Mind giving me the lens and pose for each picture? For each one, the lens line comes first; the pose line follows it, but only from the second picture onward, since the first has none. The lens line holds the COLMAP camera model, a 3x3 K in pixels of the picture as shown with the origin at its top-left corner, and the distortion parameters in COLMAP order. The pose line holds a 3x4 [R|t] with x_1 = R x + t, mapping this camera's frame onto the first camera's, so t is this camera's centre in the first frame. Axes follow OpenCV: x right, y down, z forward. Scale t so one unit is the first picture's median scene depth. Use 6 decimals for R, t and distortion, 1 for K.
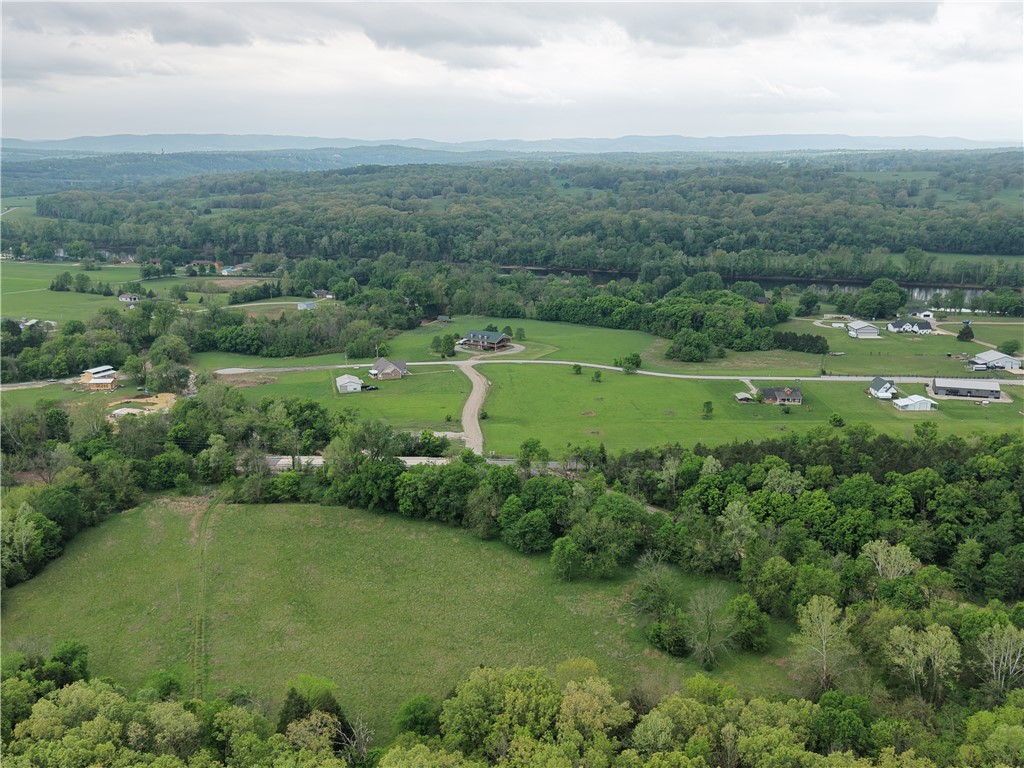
lens RADIAL K [[970.7, 0, 514.6], [0, 970.7, 378.7], [0, 0, 1]] dist [0.027107, 0.000000]
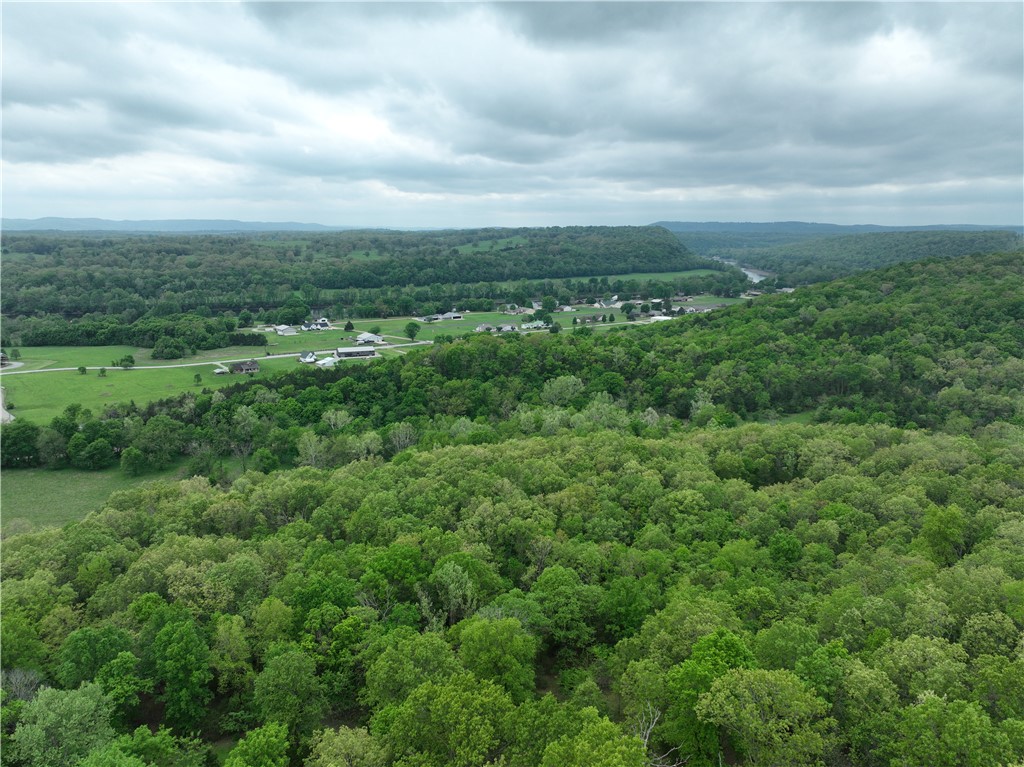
lens RADIAL K [[718.4, 0, 516.3], [0, 718.4, 382.8], [0, 0, 1]] dist [-0.001728, 0.016138]
pose [[0.776602, -0.123726, 0.617722, -0.061873], [0.138912, 0.990022, 0.023655, 0.049754], [-0.614485, 0.067439, 0.786041, -0.089754]]
